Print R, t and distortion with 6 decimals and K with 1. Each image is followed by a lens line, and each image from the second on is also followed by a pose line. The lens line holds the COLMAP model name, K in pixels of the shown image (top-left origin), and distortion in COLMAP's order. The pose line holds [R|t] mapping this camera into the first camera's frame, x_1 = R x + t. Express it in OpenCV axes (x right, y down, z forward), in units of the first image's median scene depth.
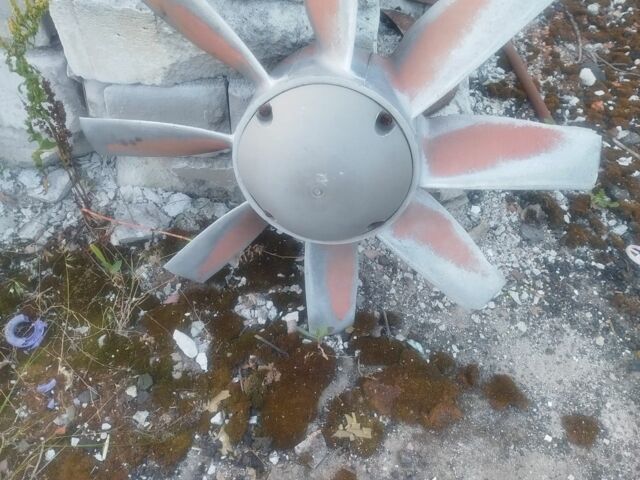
lens RADIAL K [[597.9, 0, 320.0], [0, 597.9, 240.0], [0, 0, 1]] dist [-0.003763, -0.003643]
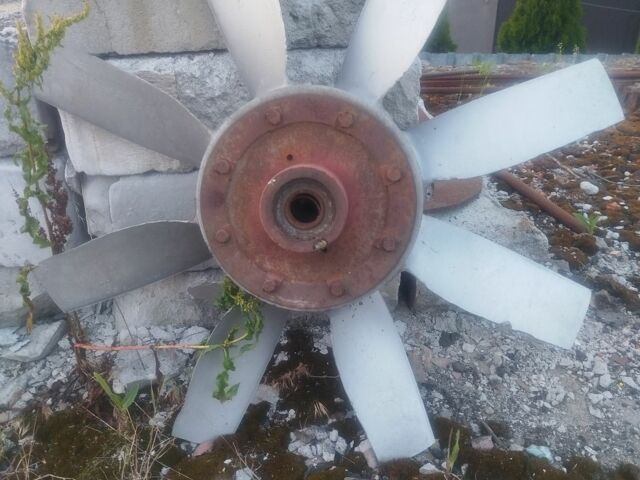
lens RADIAL K [[597.9, 0, 320.0], [0, 597.9, 240.0], [0, 0, 1]] dist [-0.003763, -0.003643]
pose [[0.986011, -0.130303, 0.103944, -0.142493], [0.161708, 0.899016, -0.406965, 0.183347], [-0.040419, 0.418081, 0.907510, 0.213193]]
